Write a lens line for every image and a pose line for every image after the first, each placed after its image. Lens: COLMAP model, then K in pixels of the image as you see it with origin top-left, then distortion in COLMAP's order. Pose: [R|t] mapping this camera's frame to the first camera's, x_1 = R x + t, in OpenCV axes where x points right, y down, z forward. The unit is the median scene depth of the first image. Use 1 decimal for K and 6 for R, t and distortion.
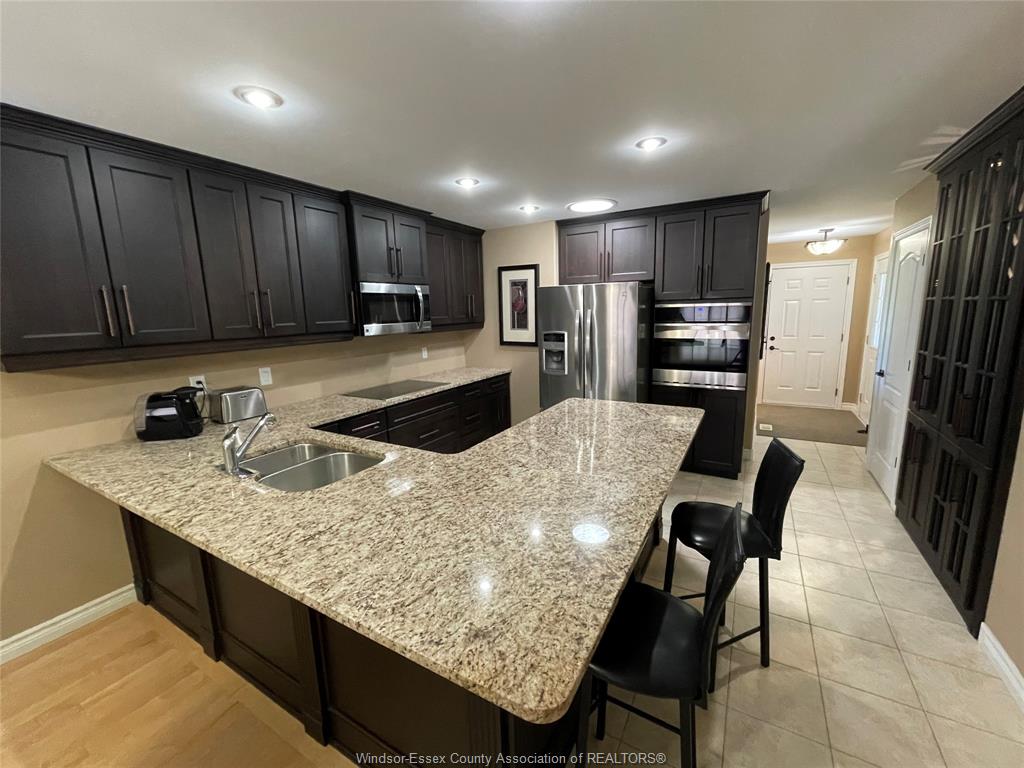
lens RADIAL K [[414.0, 0, 514.4], [0, 414.0, 381.3], [0, 0, 1]] dist [-0.004479, 0.000709]
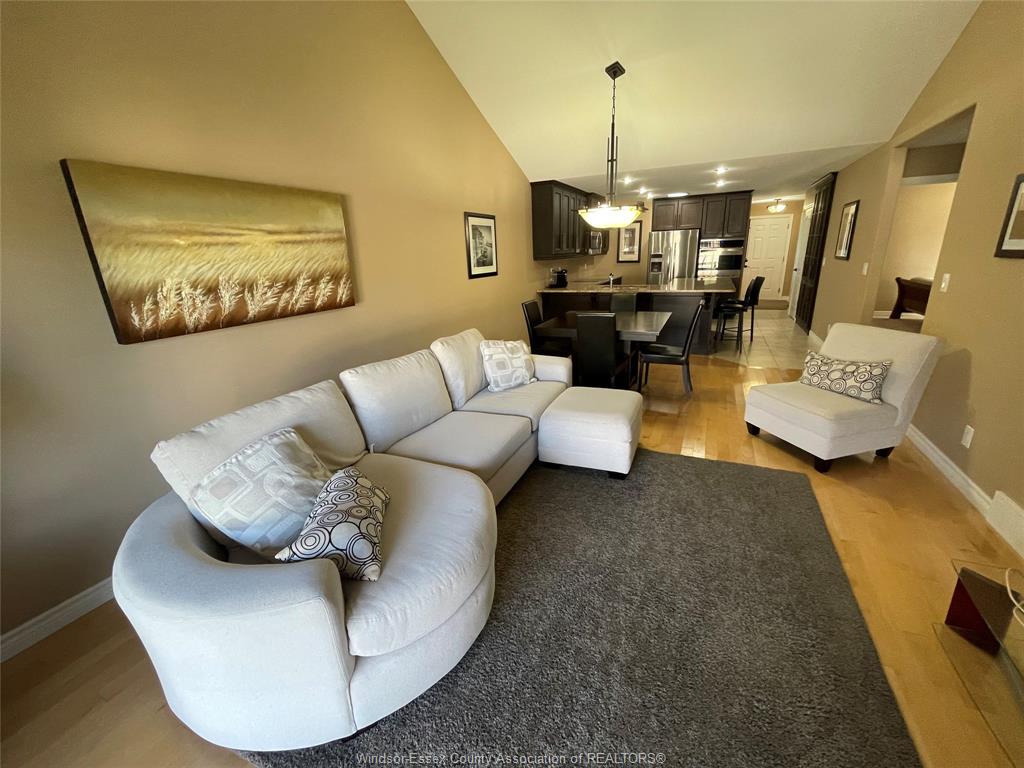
lens RADIAL K [[414.0, 0, 514.4], [0, 414.0, 381.3], [0, 0, 1]] dist [-0.004479, 0.000709]
pose [[0.996119, -0.038590, 0.079103, -0.903298], [0.028077, 0.991124, 0.129943, 0.260673], [-0.083415, -0.127218, 0.988361, -1.256871]]
